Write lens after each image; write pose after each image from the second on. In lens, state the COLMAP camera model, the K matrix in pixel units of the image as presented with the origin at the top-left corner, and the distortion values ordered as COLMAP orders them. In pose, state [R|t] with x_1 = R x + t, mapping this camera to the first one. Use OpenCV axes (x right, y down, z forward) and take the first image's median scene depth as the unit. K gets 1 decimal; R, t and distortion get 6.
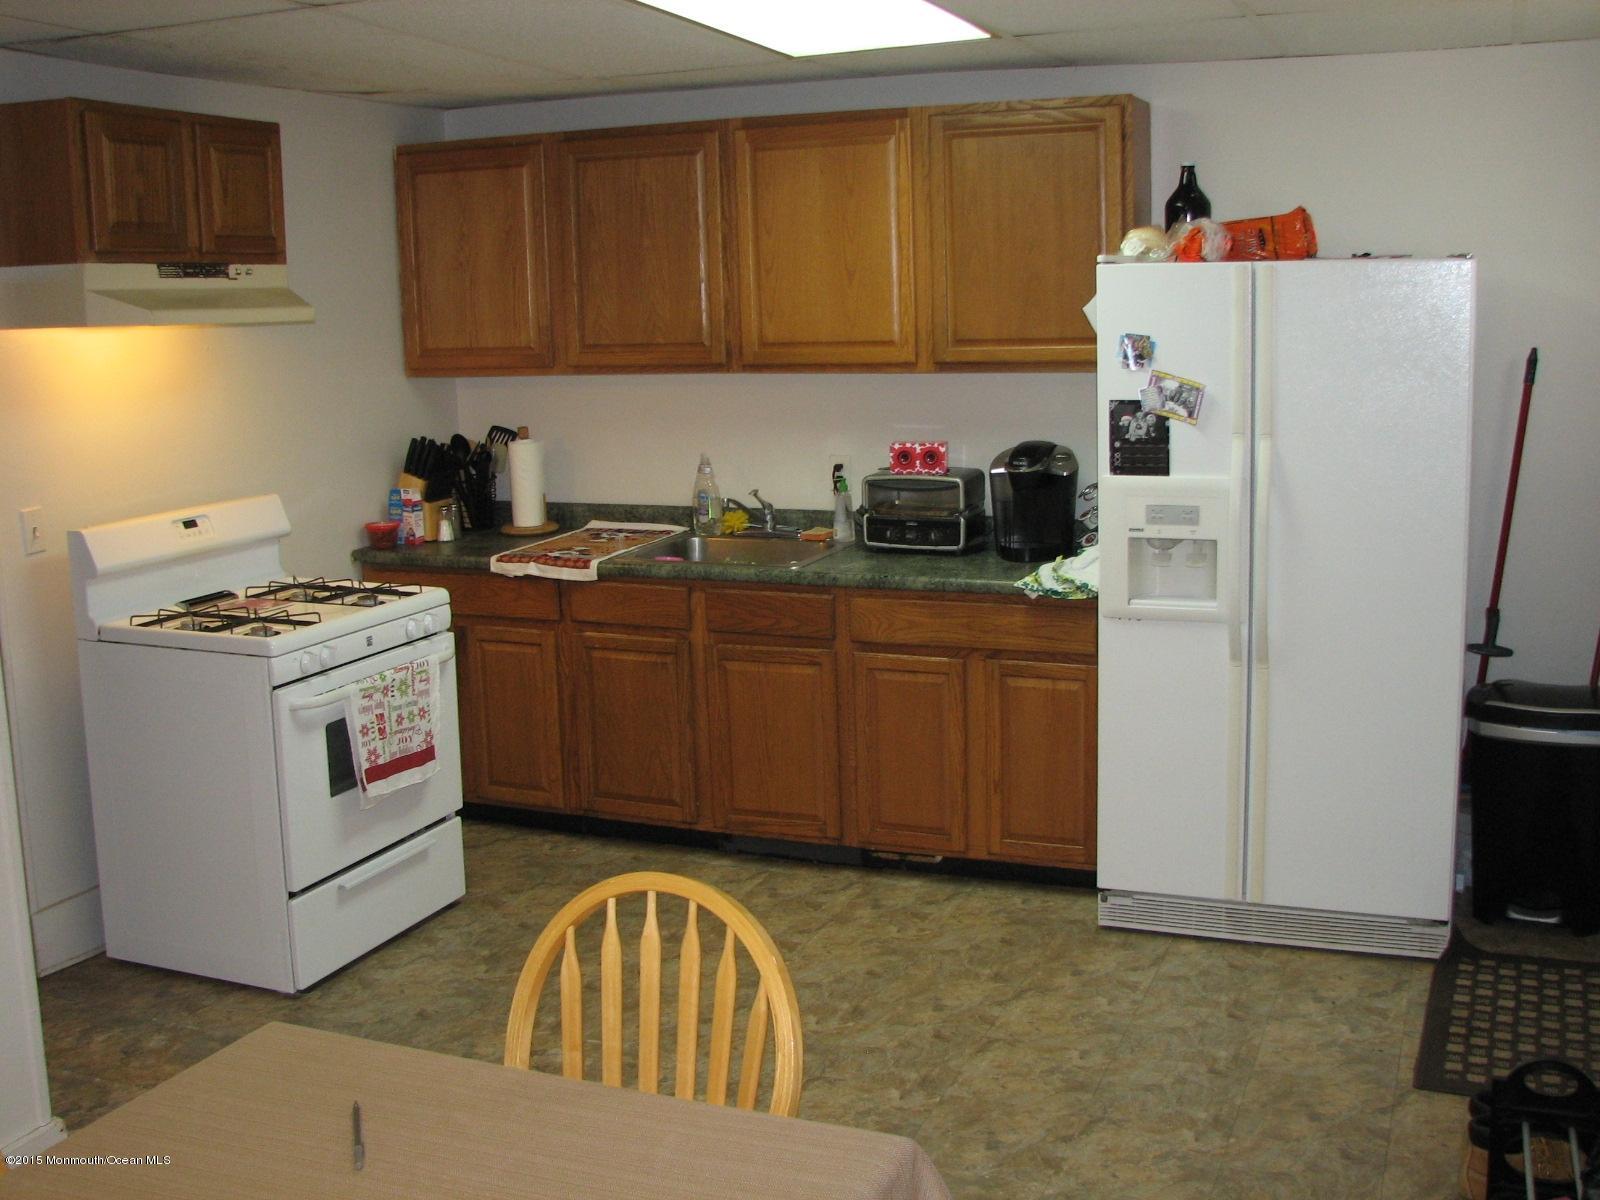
lens RADIAL K [[1751.6, 0, 800.0], [0, 1751.6, 600.0], [0, 0, 1]] dist [-0.247477, 0.299367]
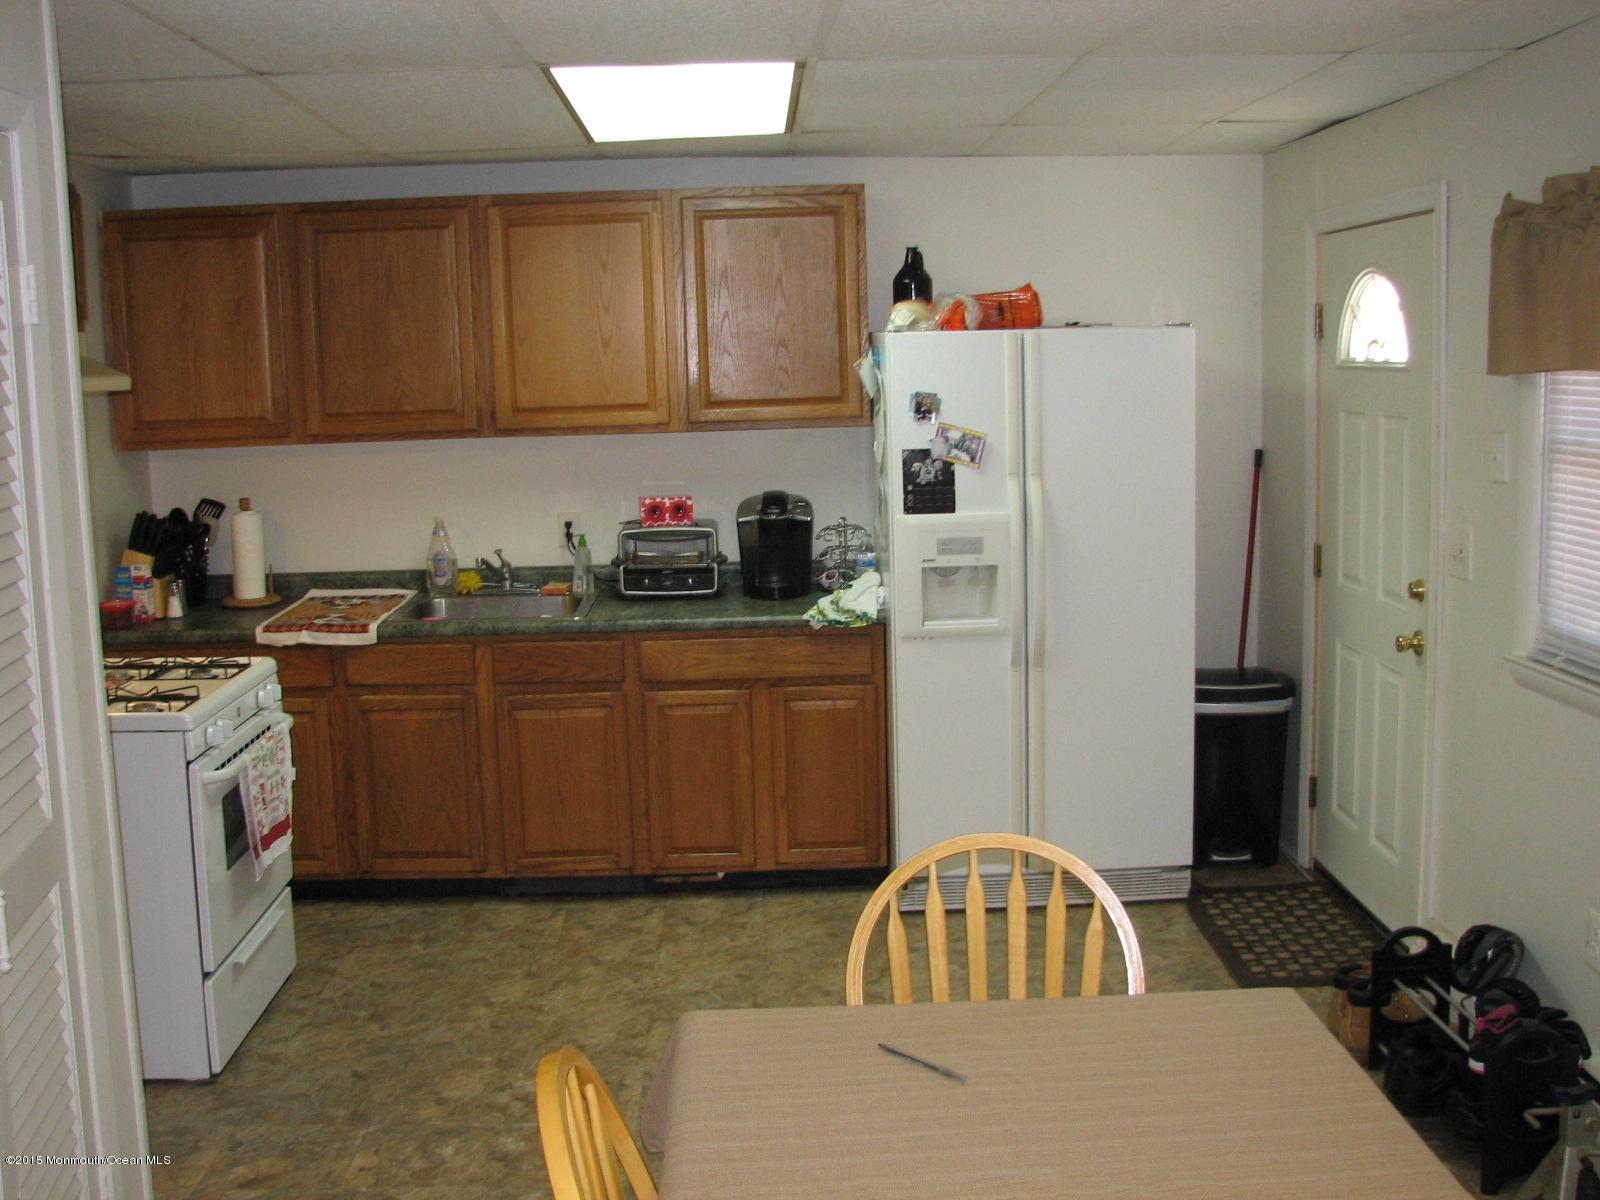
lens RADIAL K [[1751.6, 0, 800.0], [0, 1751.6, 600.0], [0, 0, 1]] dist [-0.247477, 0.299367]
pose [[0.905570, -0.056590, 0.420405, -0.326734], [0.074535, 0.996870, -0.026363, 0.008784], [-0.417598, 0.055208, 0.906953, -0.019249]]
